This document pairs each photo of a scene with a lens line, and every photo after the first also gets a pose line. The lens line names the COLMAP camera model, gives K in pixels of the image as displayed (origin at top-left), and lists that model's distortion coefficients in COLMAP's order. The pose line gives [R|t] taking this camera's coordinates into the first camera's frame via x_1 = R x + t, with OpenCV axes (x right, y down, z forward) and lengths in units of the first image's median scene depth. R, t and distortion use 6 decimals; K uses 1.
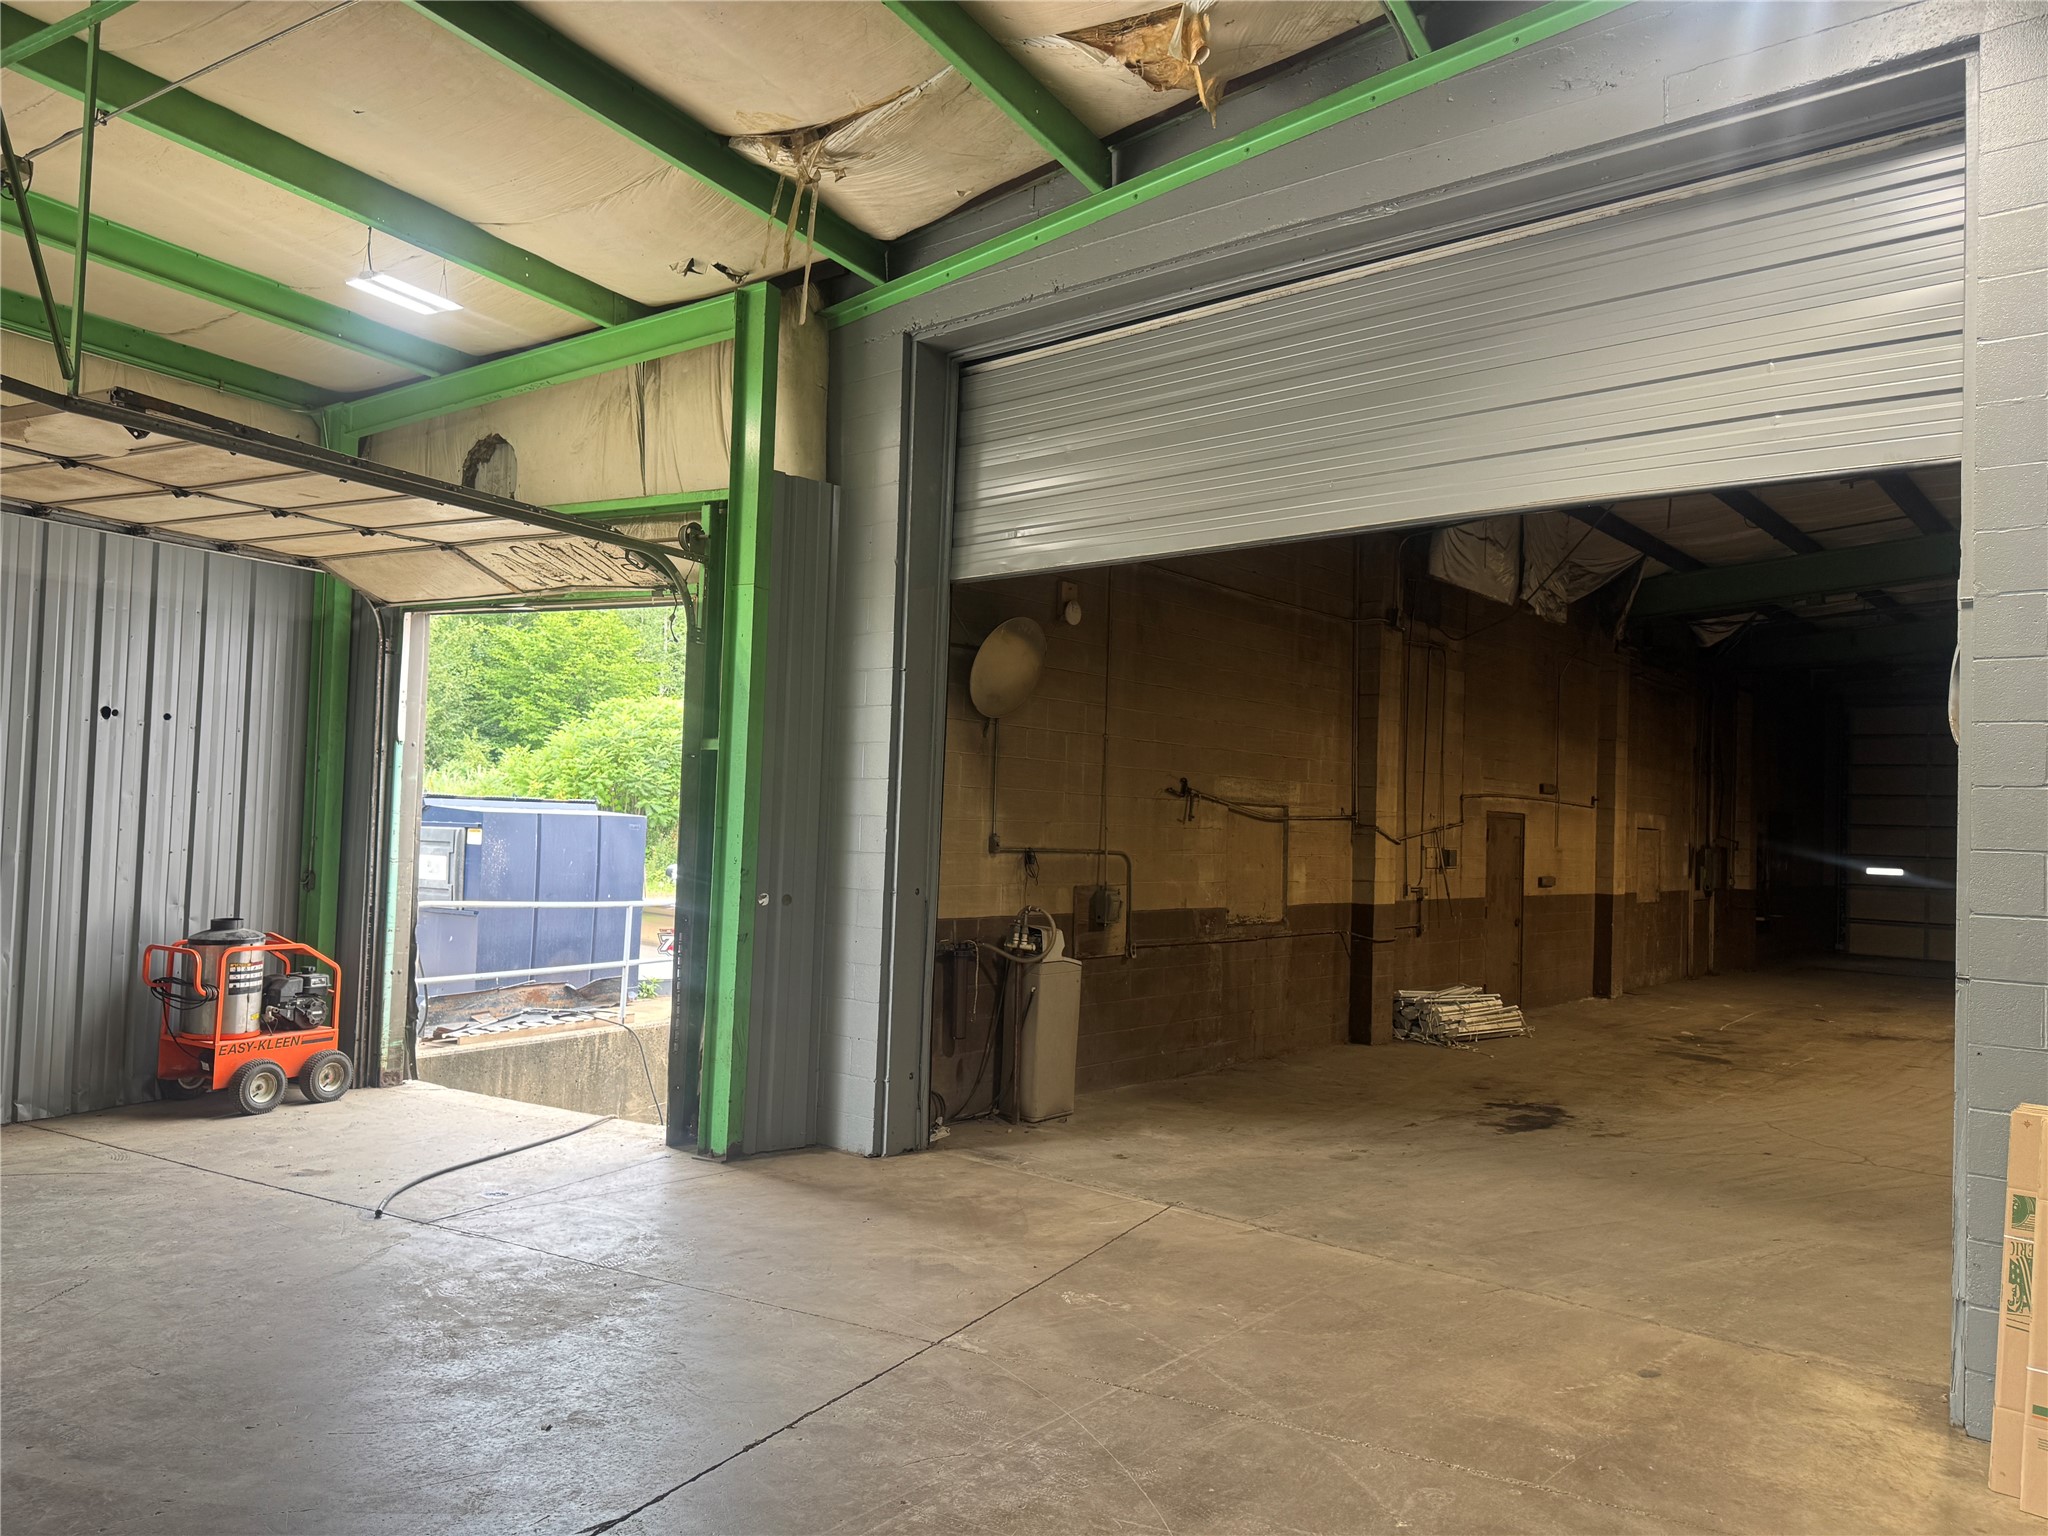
lens RADIAL K [[1459.5, 0, 1009.1], [0, 1459.5, 756.6], [0, 0, 1]] dist [0.063016, -0.058886]
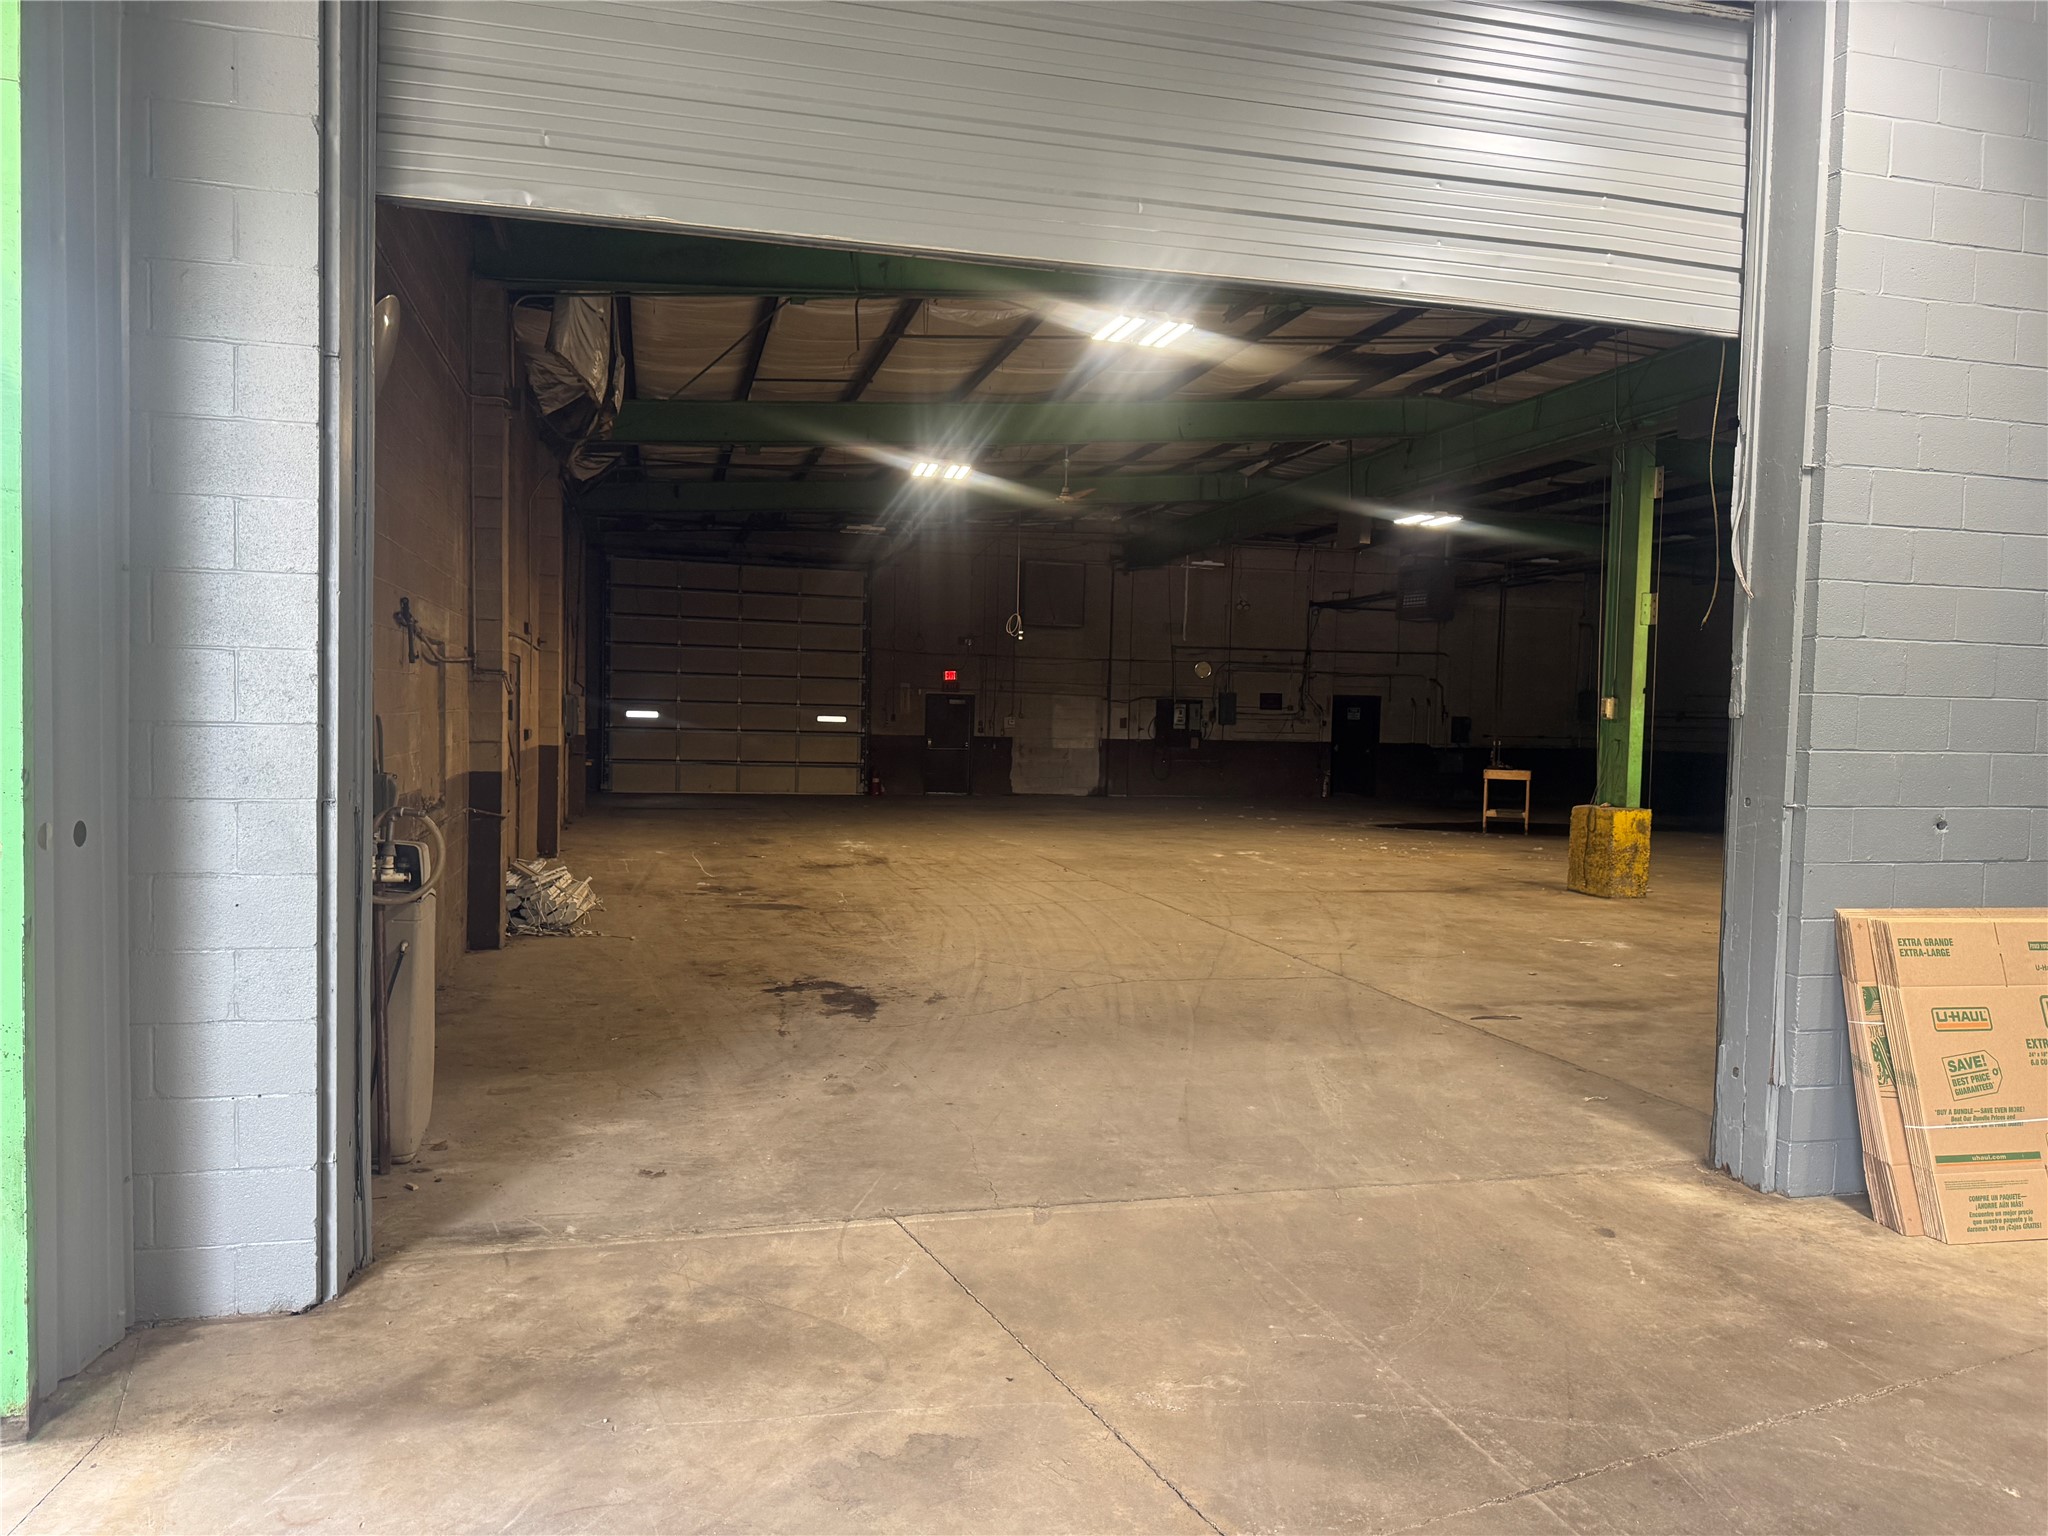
lens RADIAL K [[1459.5, 0, 1028.7], [0, 1459.5, 773.4], [0, 0, 1]] dist [0.063016, -0.058886]
pose [[0.565718, -0.055836, 0.822706, -0.446414], [-0.040286, 0.994642, 0.095206, 0.029548], [-0.823614, -0.087003, 0.560437, 0.620992]]
